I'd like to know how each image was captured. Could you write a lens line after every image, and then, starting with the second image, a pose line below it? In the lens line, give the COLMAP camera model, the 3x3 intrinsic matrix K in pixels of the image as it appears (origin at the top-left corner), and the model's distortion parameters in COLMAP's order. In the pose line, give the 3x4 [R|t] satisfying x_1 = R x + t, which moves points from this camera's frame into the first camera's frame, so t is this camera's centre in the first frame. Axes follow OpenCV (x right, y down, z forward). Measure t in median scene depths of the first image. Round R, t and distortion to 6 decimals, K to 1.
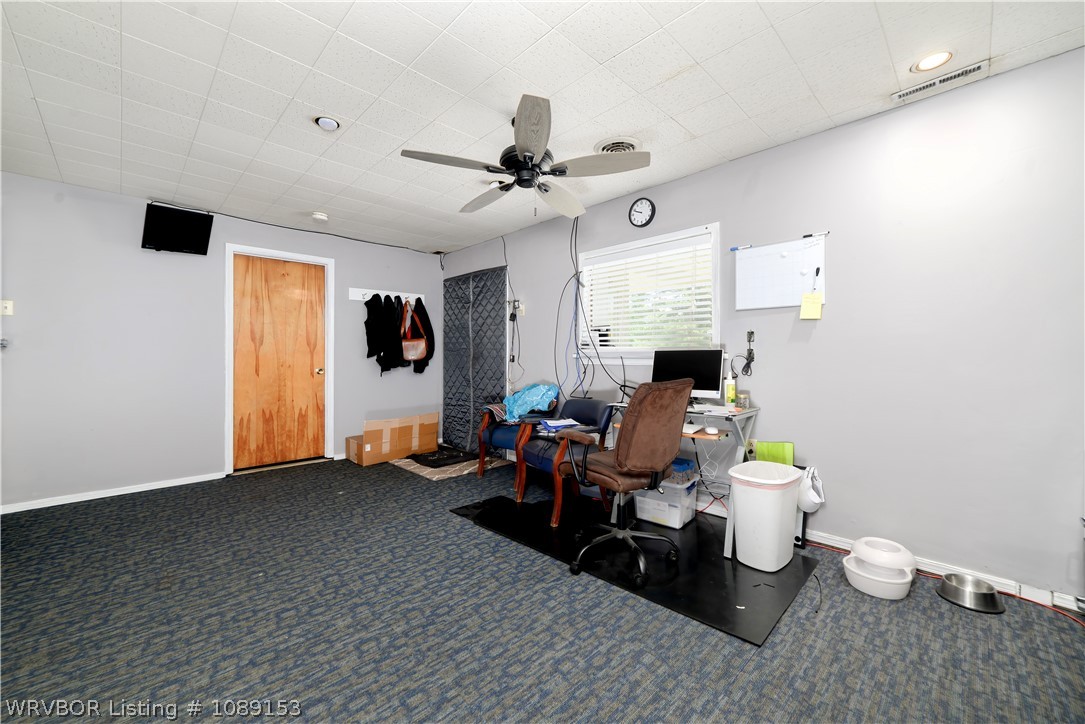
lens RADIAL K [[420.7, 0, 546.8], [0, 420.7, 363.9], [0, 0, 1]] dist [0.001654, 0.000306]
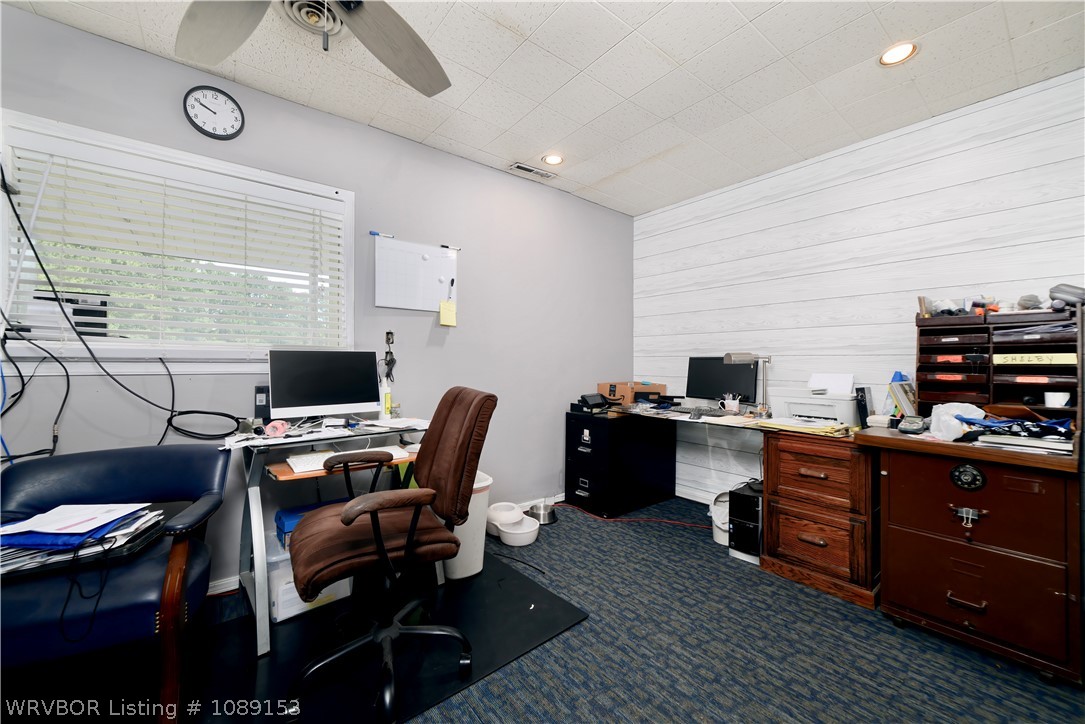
lens RADIAL K [[420.7, 0, 546.8], [0, 420.7, 363.9], [0, 0, 1]] dist [0.001654, 0.000306]
pose [[0.113669, -0.004306, 0.993509, -0.365667], [0.012550, 0.999917, 0.002898, -0.007156], [-0.993439, 0.012139, 0.113713, 0.567661]]
